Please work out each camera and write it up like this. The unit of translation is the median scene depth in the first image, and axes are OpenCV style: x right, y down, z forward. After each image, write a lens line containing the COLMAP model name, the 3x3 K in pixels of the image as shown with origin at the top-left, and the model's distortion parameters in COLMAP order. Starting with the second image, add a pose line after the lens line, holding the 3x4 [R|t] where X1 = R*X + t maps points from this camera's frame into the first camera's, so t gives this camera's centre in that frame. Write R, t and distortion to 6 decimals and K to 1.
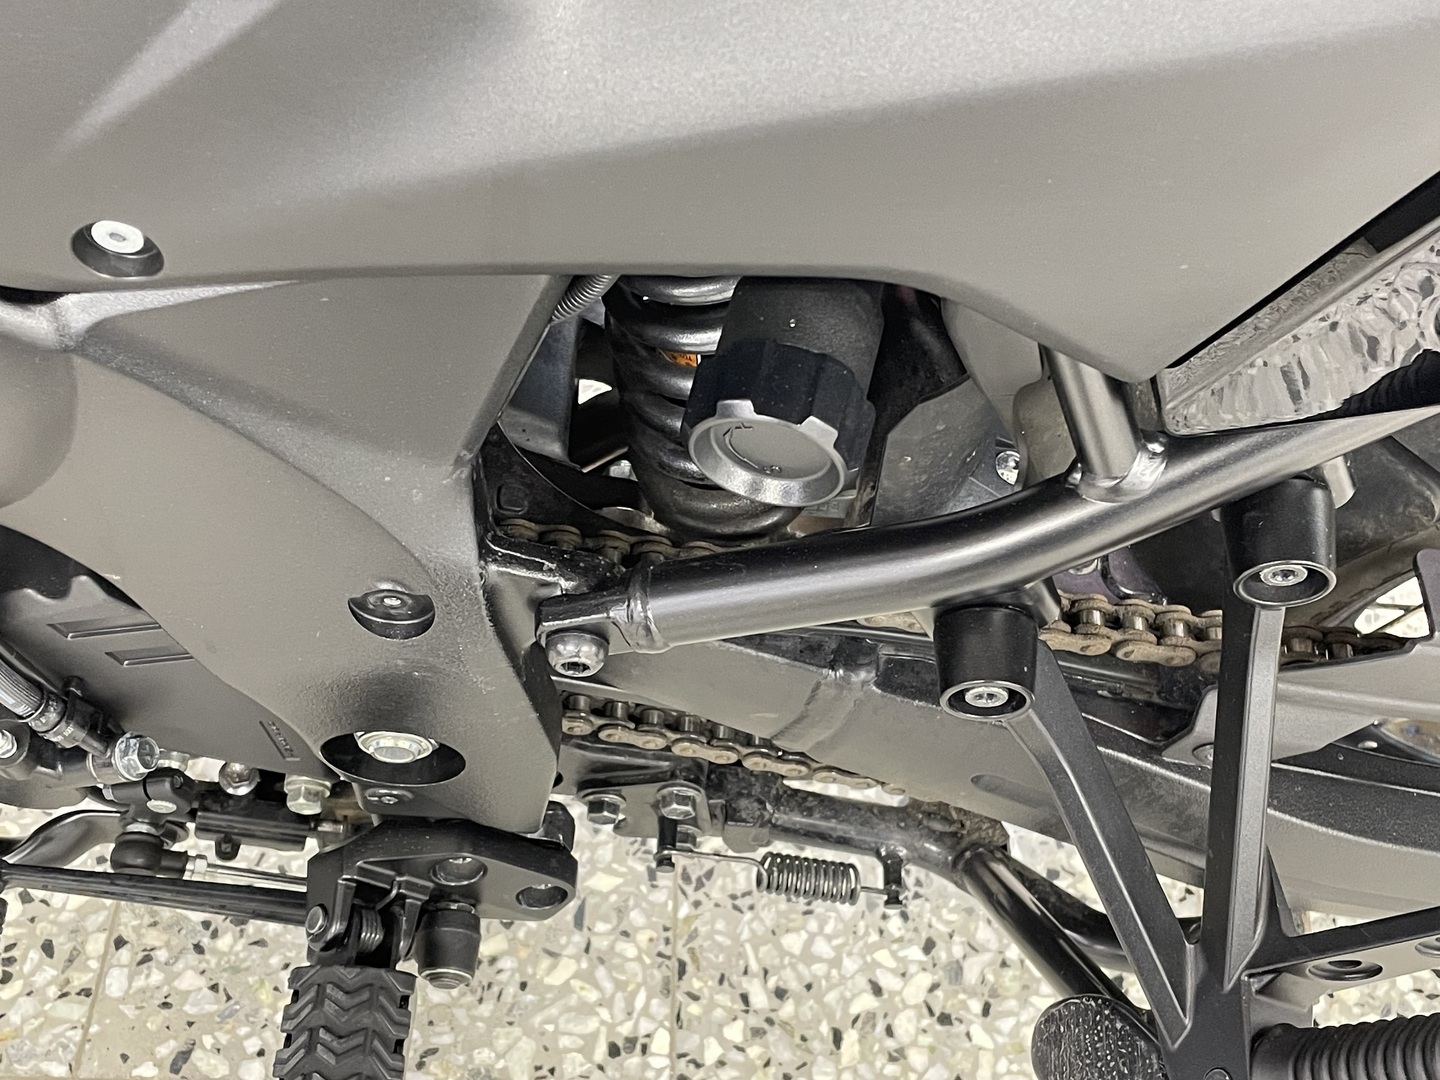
lens RADIAL K [[1863.0, 0, 724.8], [0, 1863.0, 530.8], [0, 0, 1]] dist [0.104057, -0.172188]
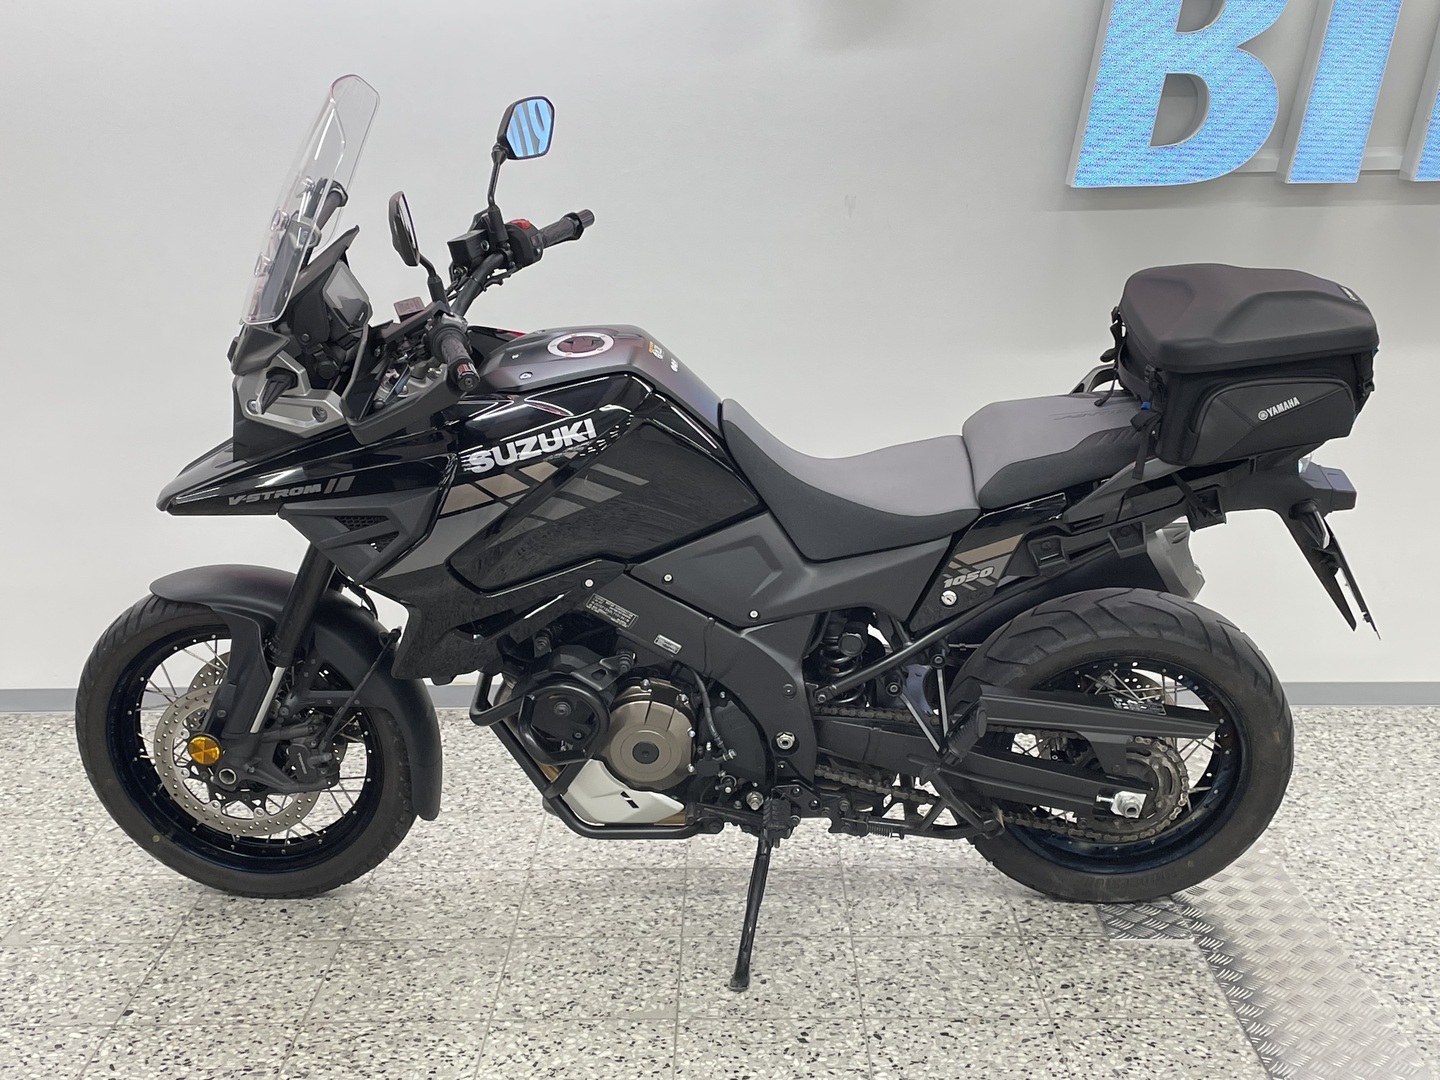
lens RADIAL K [[1863.0, 0, 724.8], [0, 1863.0, 530.8], [0, 0, 1]] dist [0.104057, -0.172188]
pose [[0.995703, -0.089760, -0.022767, -0.110722], [0.060245, 0.814608, -0.576875, 1.608168], [0.070326, 0.573024, 0.816515, -2.169199]]
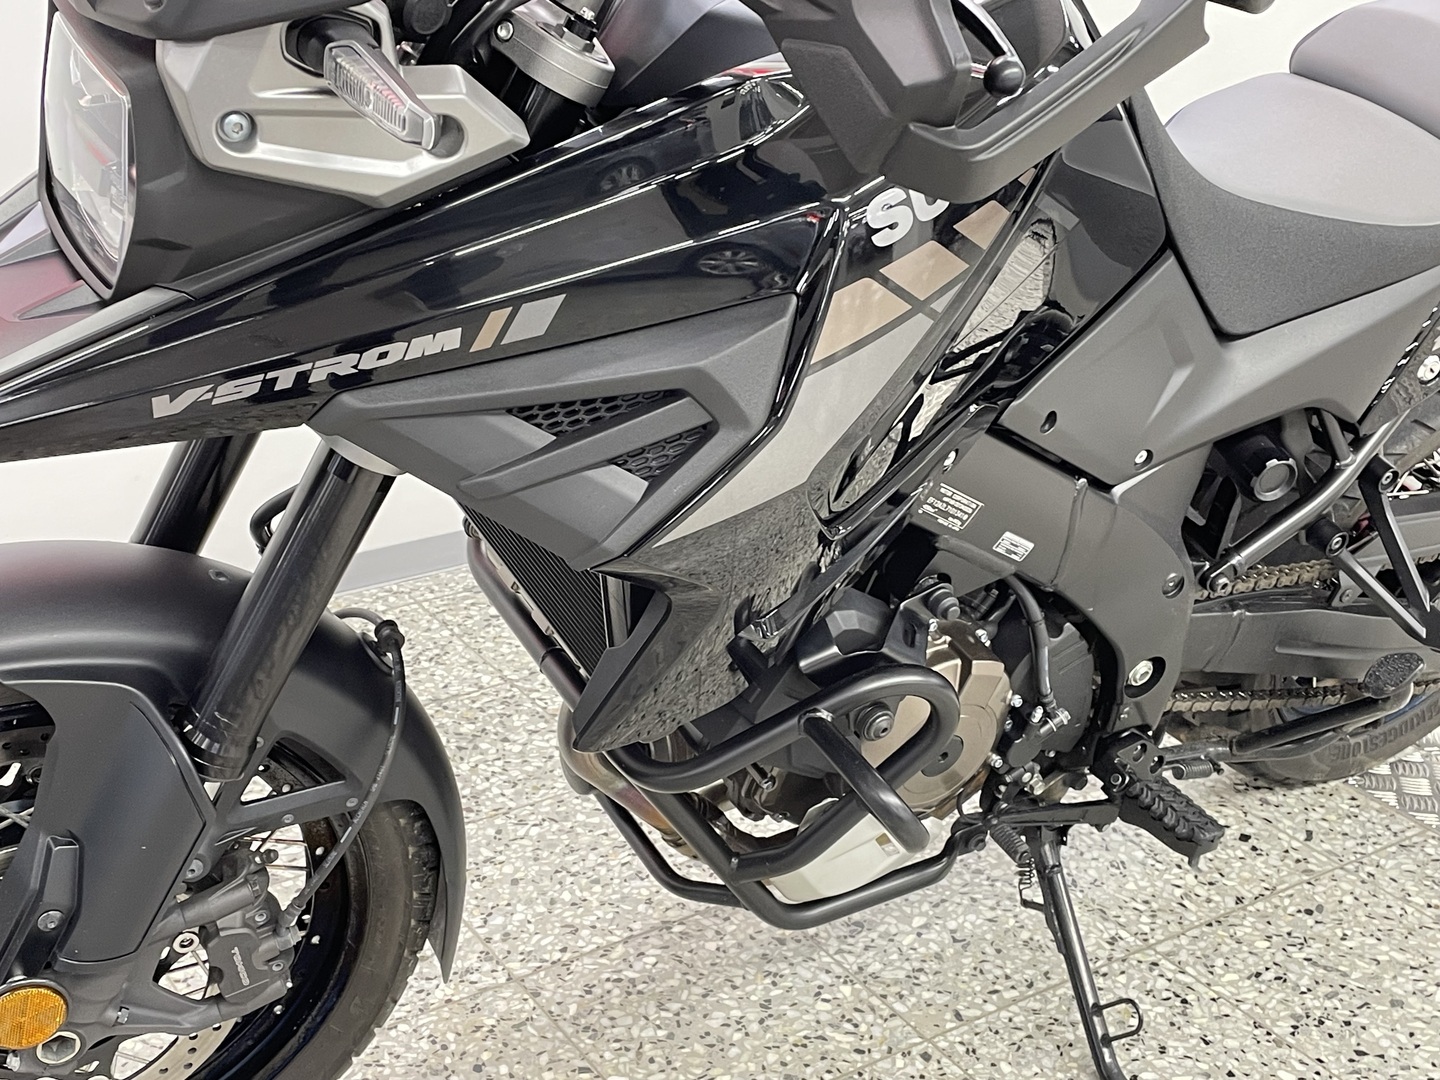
lens RADIAL K [[1836.7, 0, 674.3], [0, 1836.7, 542.5], [0, 0, 1]] dist [0.082170, -0.021075]
pose [[0.847924, -0.281965, 0.448910, -1.220574], [0.437893, 0.849829, -0.293328, 0.284544], [-0.298788, 0.445294, 0.844061, -0.738237]]
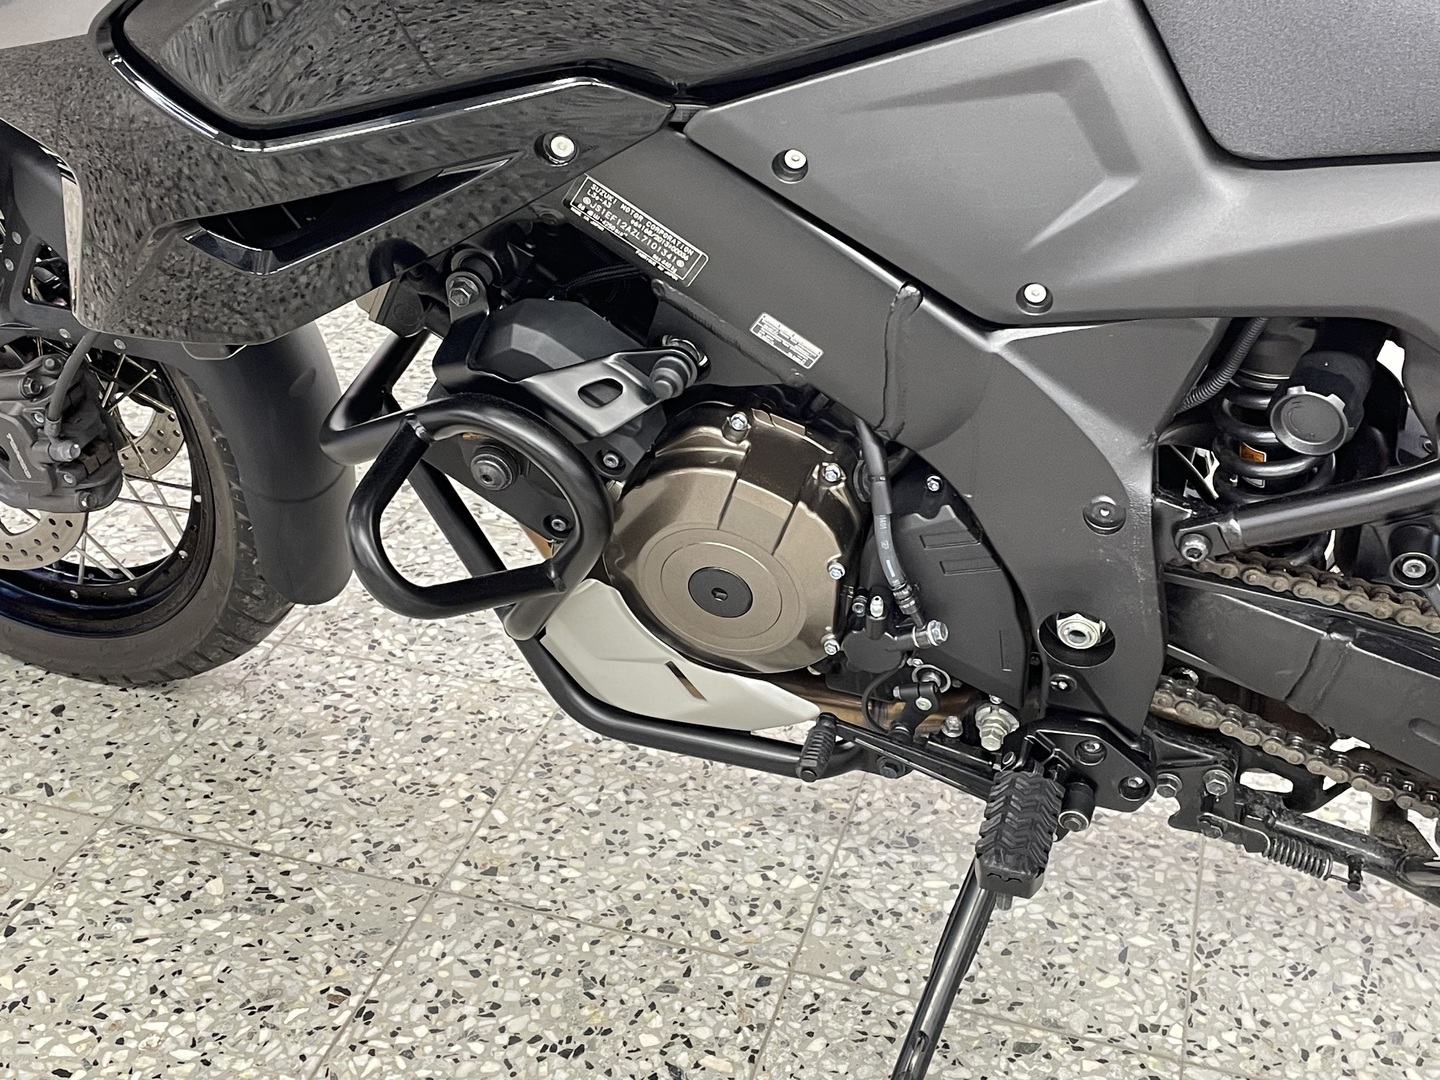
lens RADIAL K [[1863.0, 0, 724.8], [0, 1863.0, 530.8], [0, 0, 1]] dist [0.104057, -0.172188]
pose [[0.960089, 0.090480, -0.264655, -0.019053], [-0.177583, 0.928235, -0.326870, 0.445152], [0.216087, 0.360823, 0.907256, -0.520849]]
